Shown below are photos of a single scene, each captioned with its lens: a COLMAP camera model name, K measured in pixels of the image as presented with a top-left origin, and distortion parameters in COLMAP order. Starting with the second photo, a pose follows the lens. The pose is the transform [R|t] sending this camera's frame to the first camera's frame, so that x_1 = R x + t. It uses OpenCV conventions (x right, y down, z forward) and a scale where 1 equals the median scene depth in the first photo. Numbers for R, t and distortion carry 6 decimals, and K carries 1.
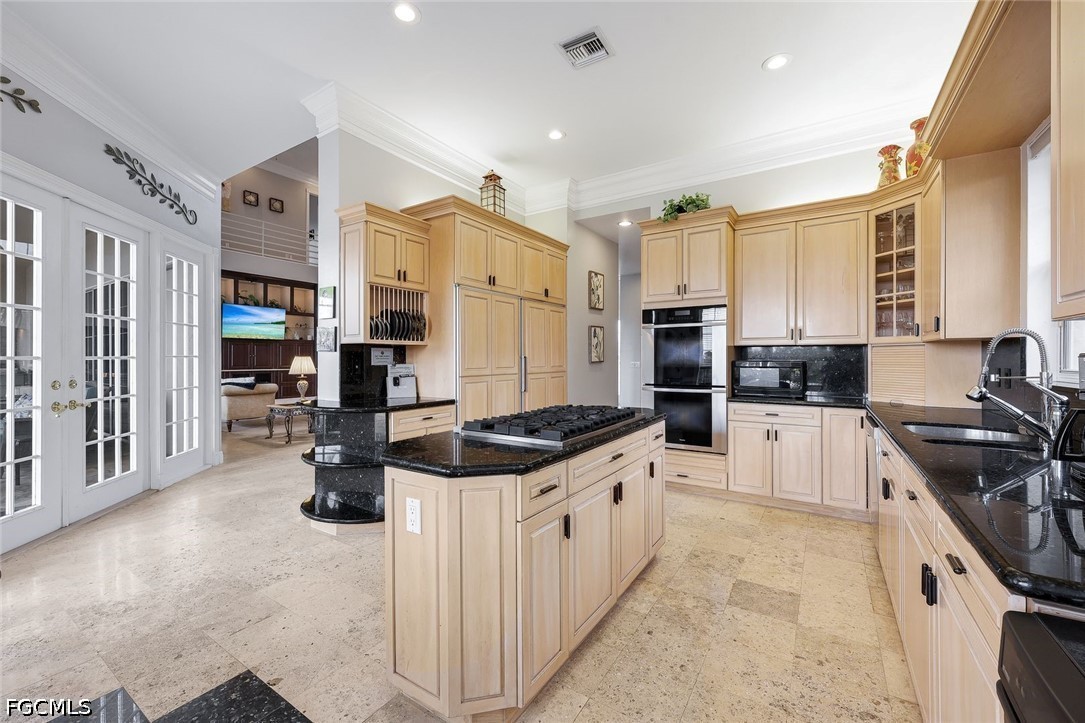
lens RADIAL K [[444.2, 0, 539.3], [0, 444.2, 354.8], [0, 0, 1]] dist [-0.000546, 0.000303]
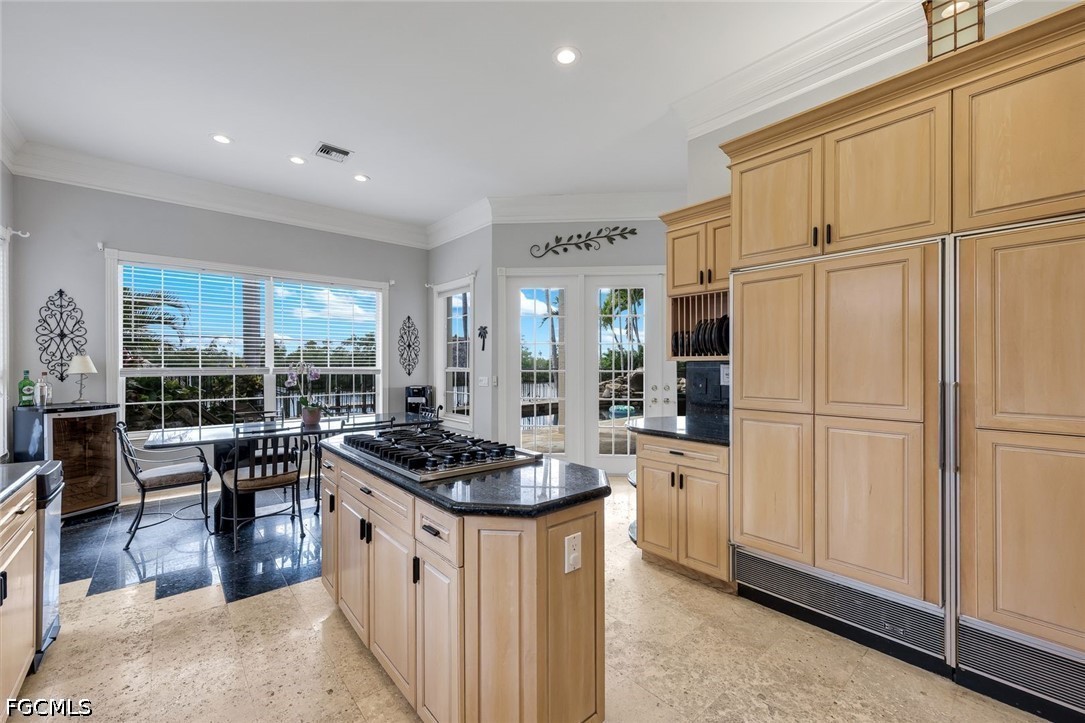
lens RADIAL K [[444.2, 0, 548.1], [0, 444.2, 363.7], [0, 0, 1]] dist [-0.000546, 0.000303]
pose [[-0.277171, -0.003680, -0.960814, 0.554612], [0.005281, 0.999972, -0.005353, -0.014759], [0.960806, -0.006558, -0.277143, 0.938989]]
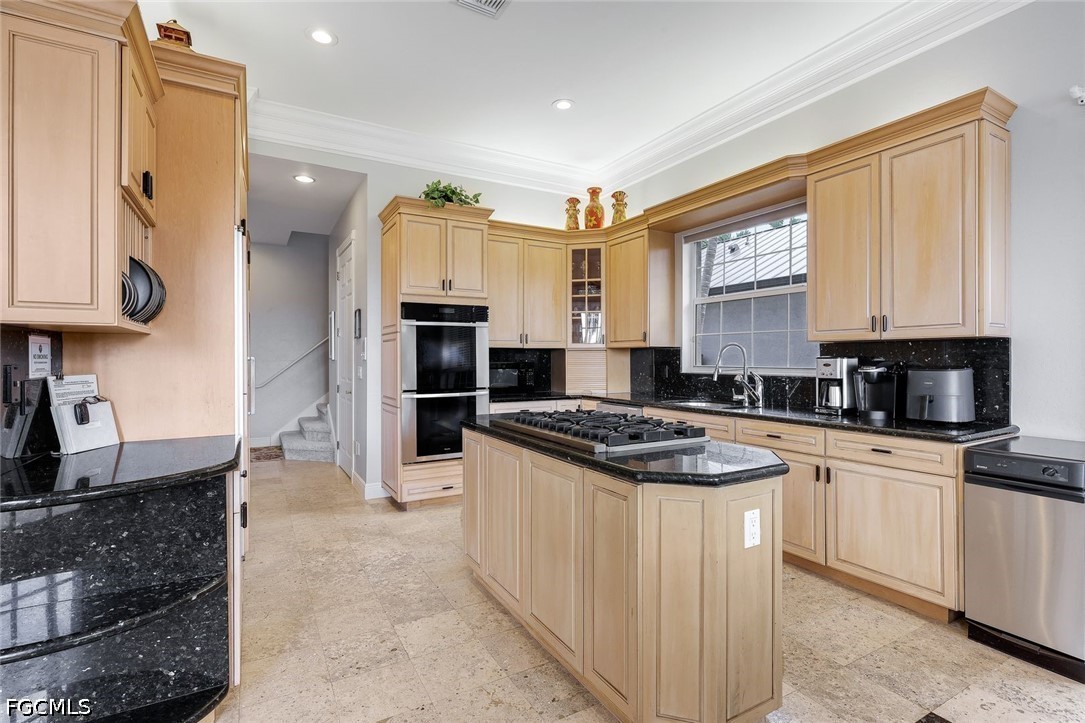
lens RADIAL K [[515.1, 0, 553.5], [0, 515.1, 358.0], [0, 0, 1]] dist [-0.003168, 0.000167]
pose [[0.447113, 0.001281, 0.894477, -0.597161], [-0.004937, 0.999987, 0.001036, 0.001619], [-0.894464, -0.004879, 0.447113, 0.369006]]
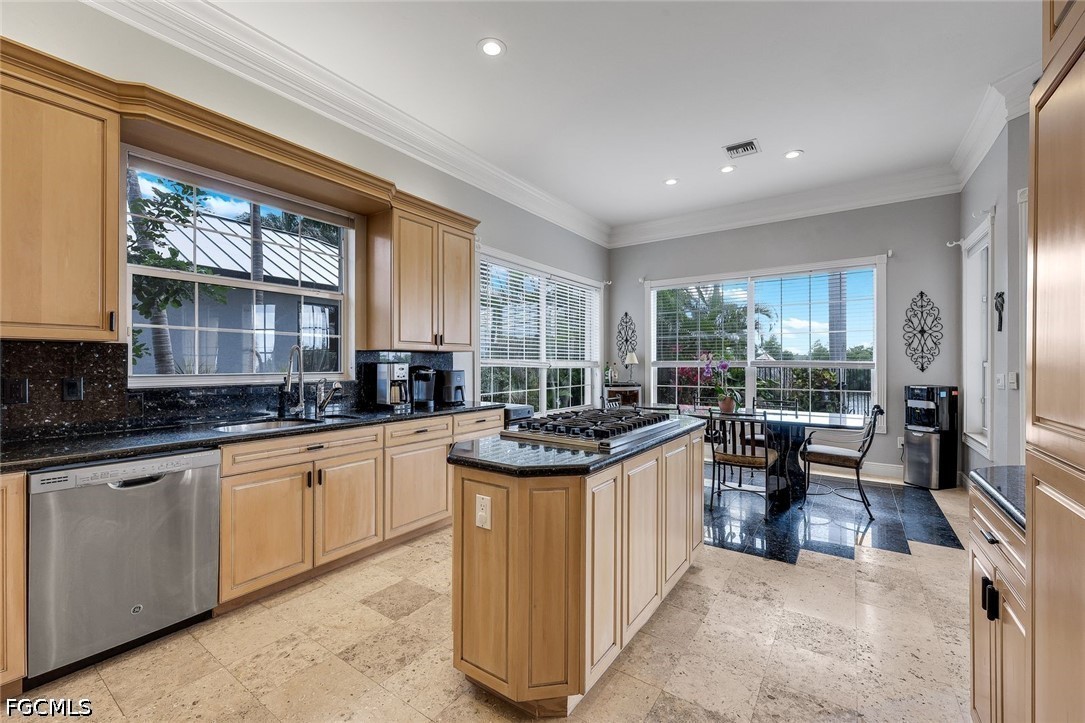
lens RADIAL K [[444.2, 0, 535.2], [0, 444.2, 364.0], [0, 0, 1]] dist [-0.000546, 0.000303]
pose [[-0.998955, -0.000475, 0.045699, 0.093186], [-0.000702, 0.999987, -0.004963, 0.005595], [-0.045696, -0.004990, -0.998943, 1.289771]]
